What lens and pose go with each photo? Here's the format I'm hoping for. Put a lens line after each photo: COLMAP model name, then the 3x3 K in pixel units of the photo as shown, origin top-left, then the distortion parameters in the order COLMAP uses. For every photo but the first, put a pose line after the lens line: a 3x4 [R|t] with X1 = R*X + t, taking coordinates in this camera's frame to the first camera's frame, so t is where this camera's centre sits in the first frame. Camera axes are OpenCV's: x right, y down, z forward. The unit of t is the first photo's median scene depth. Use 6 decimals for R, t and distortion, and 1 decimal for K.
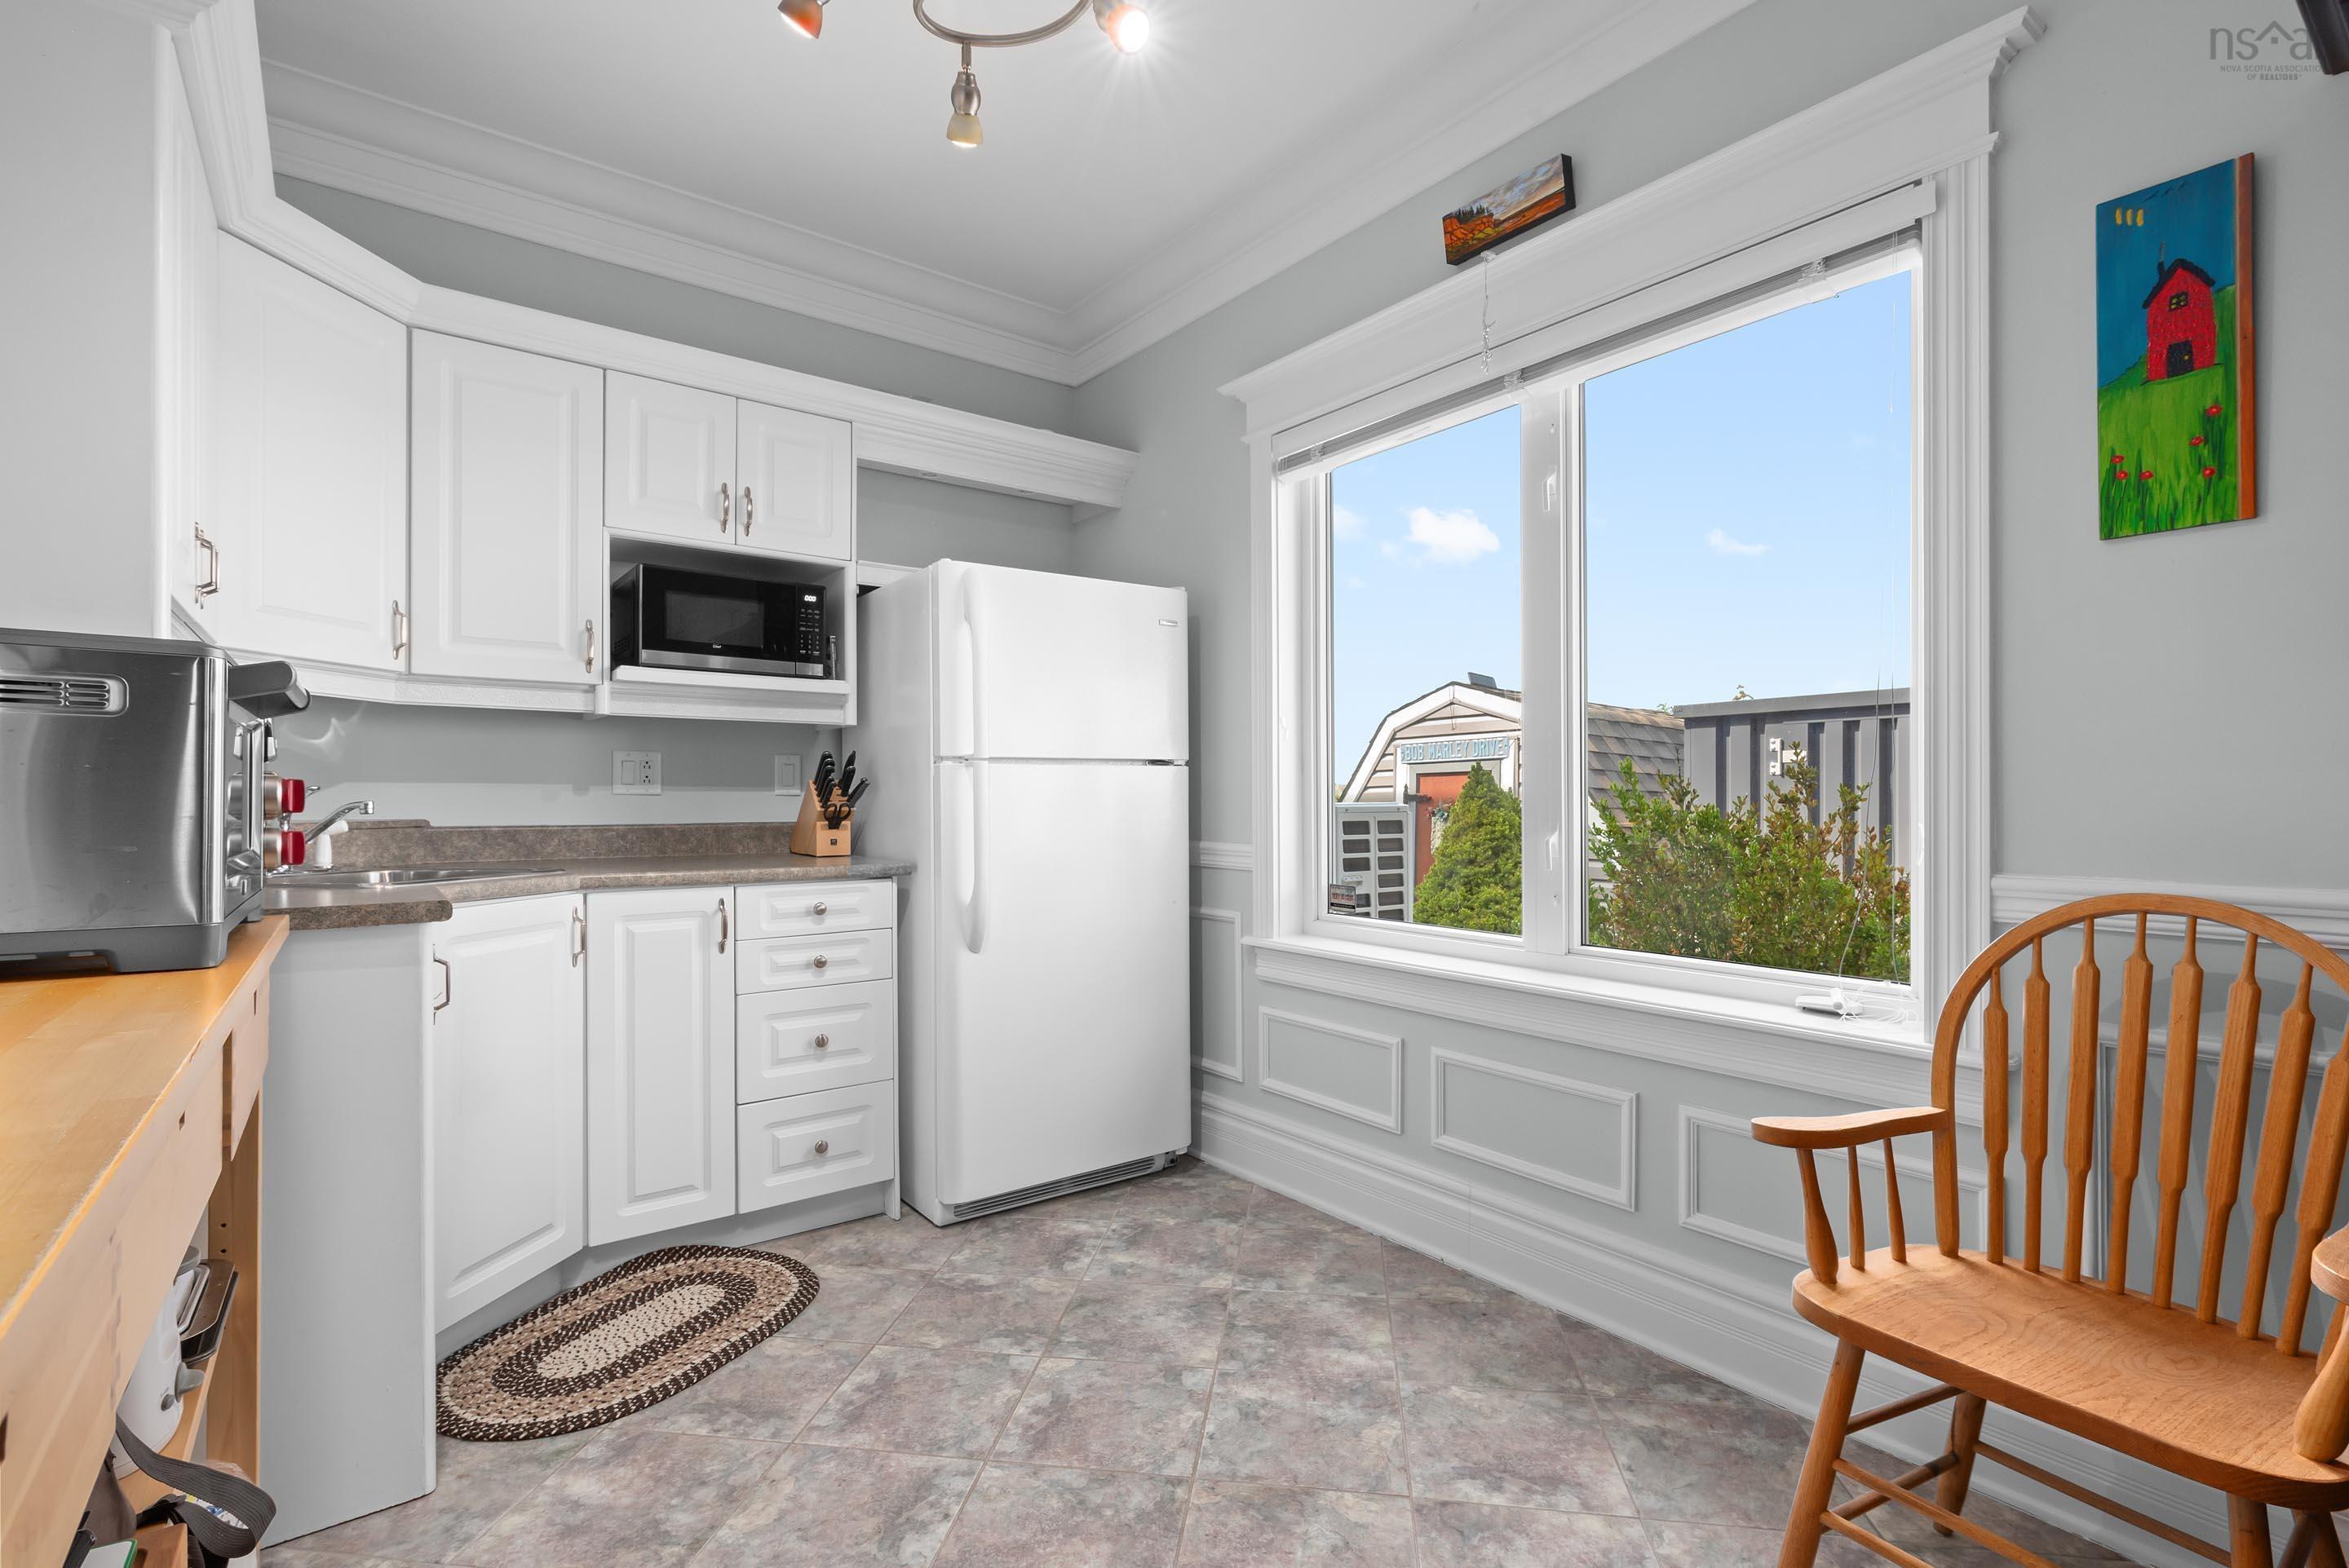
lens RADIAL K [[1102.0, 0, 1187.4], [0, 1102.0, 794.1], [0, 0, 1]] dist [0.006931, -0.003487]
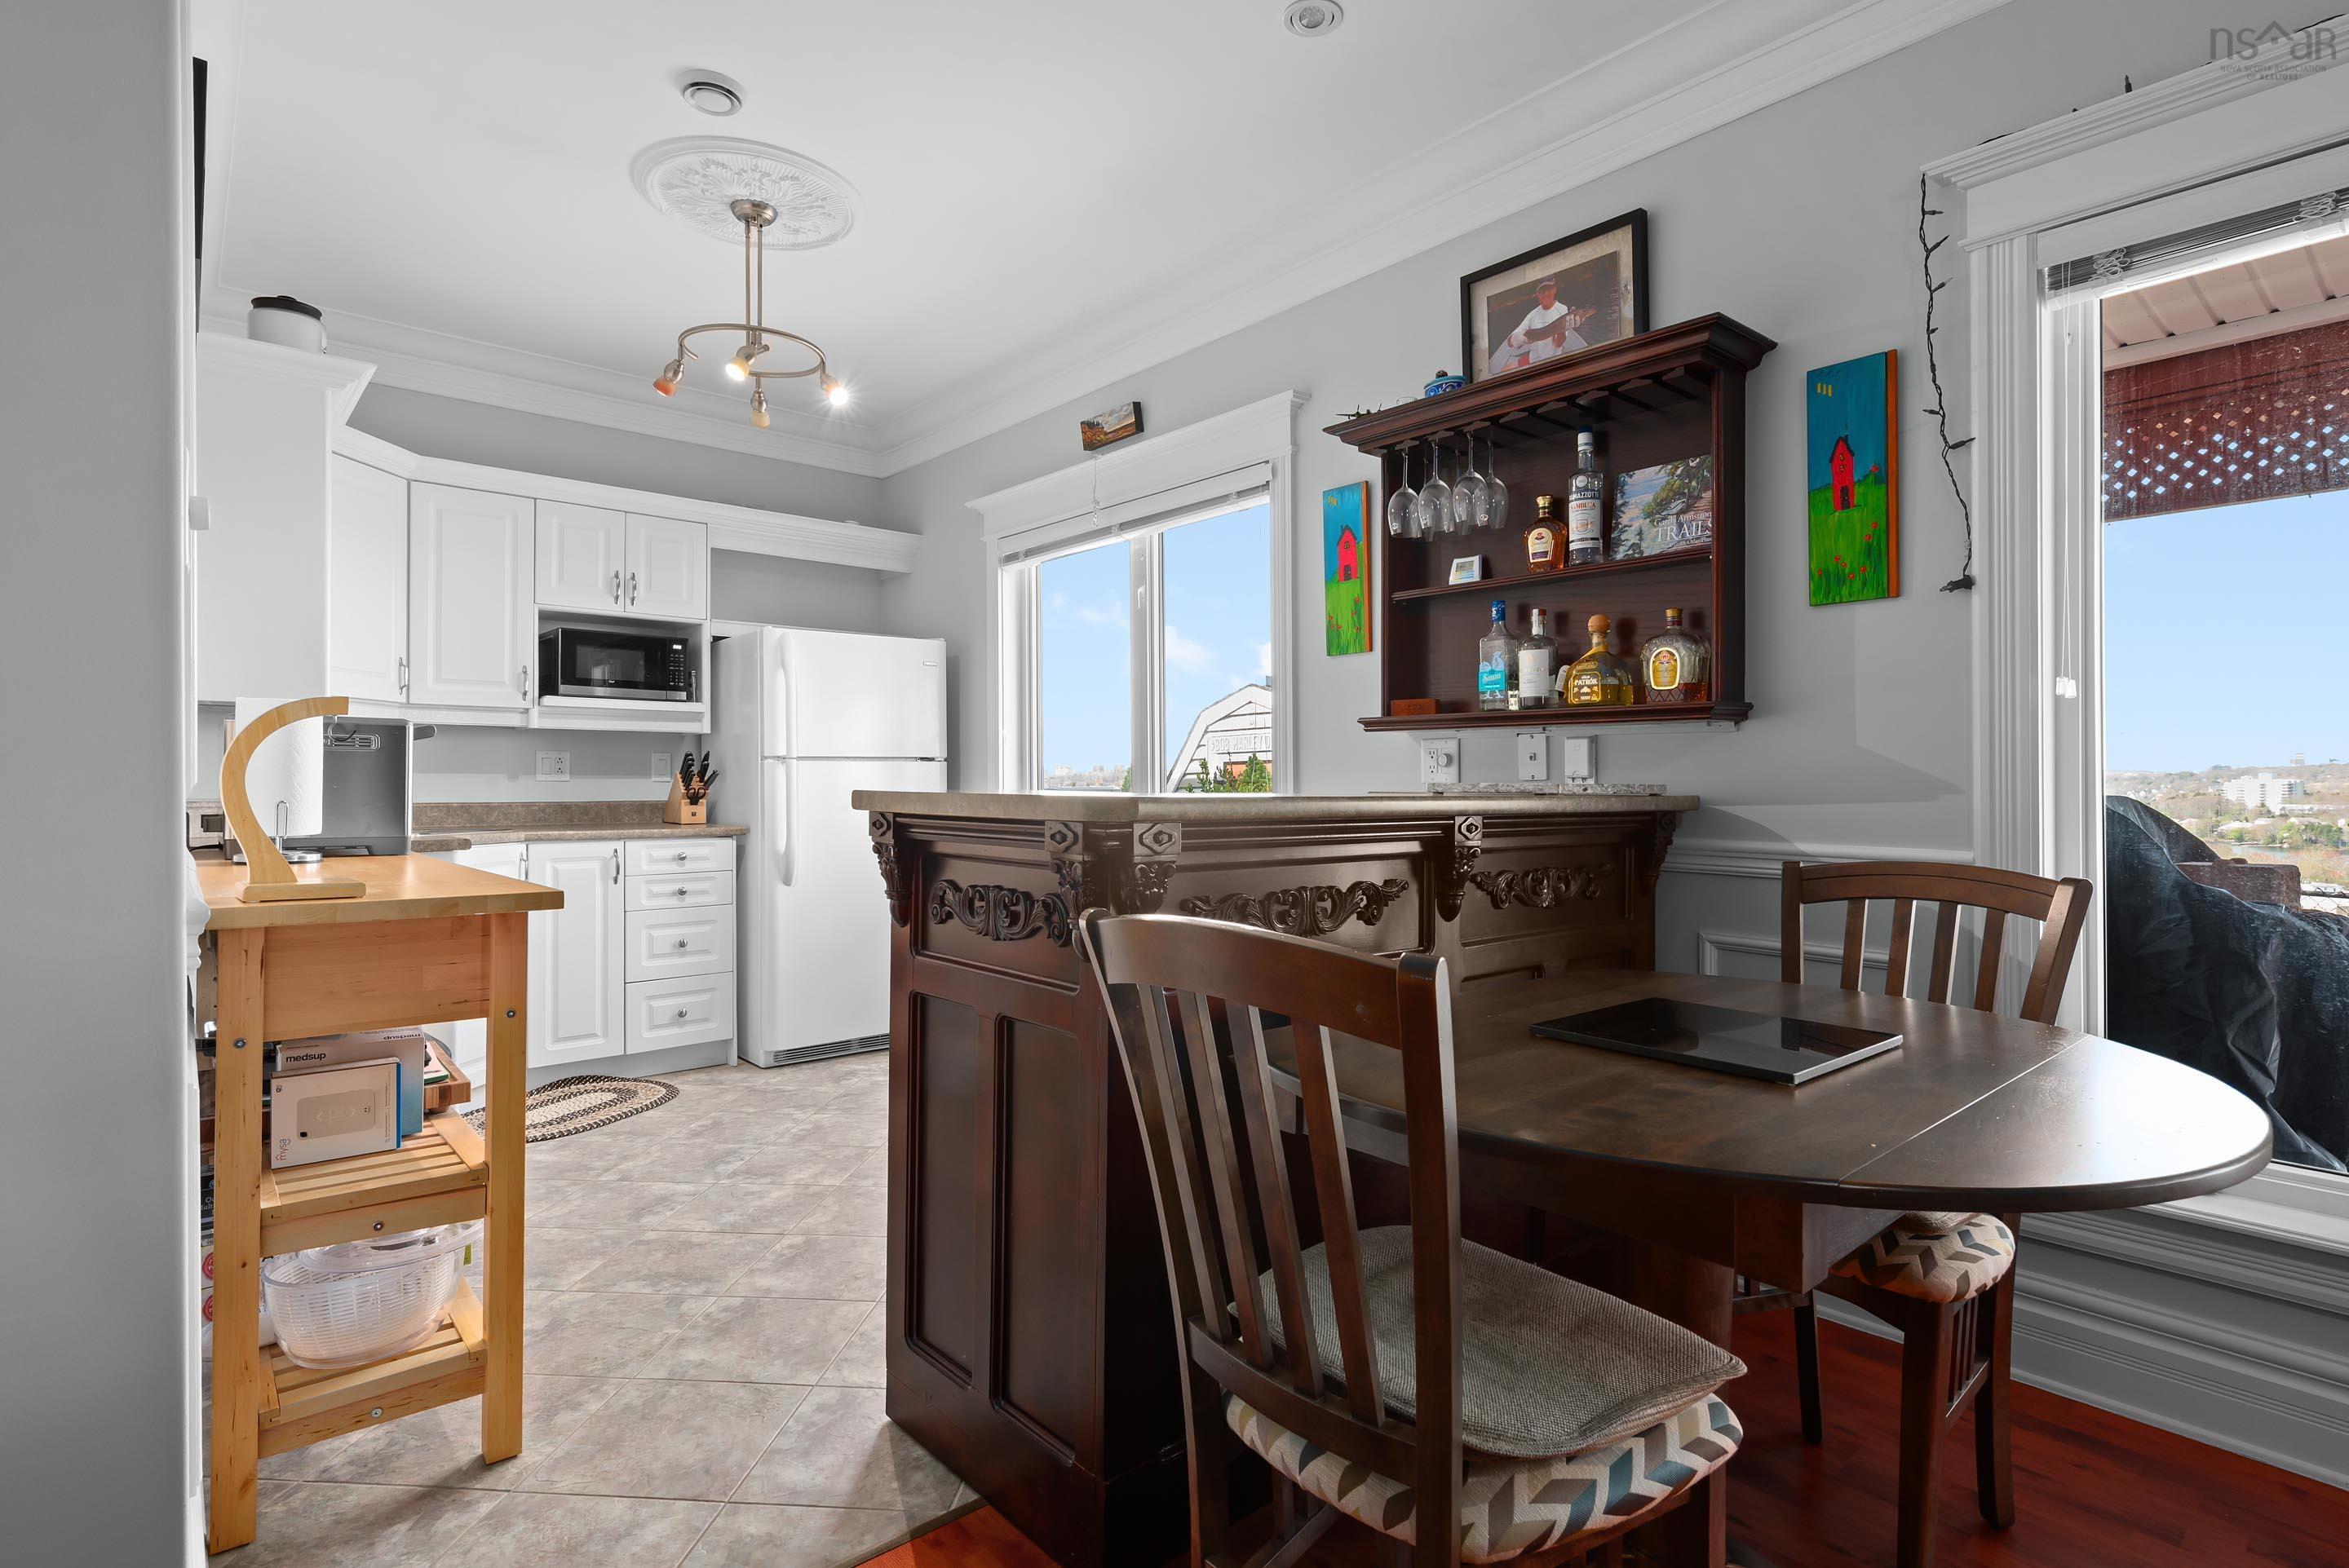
lens RADIAL K [[1146.1, 0, 1176.7], [0, 1146.1, 773.3], [0, 0, 1]] dist [0.015126, -0.003305]
pose [[0.997659, 0.000625, 0.068386, 0.233941], [-0.000271, 0.999987, -0.005186, -0.002549], [-0.068388, 0.005155, 0.997645, -0.615042]]
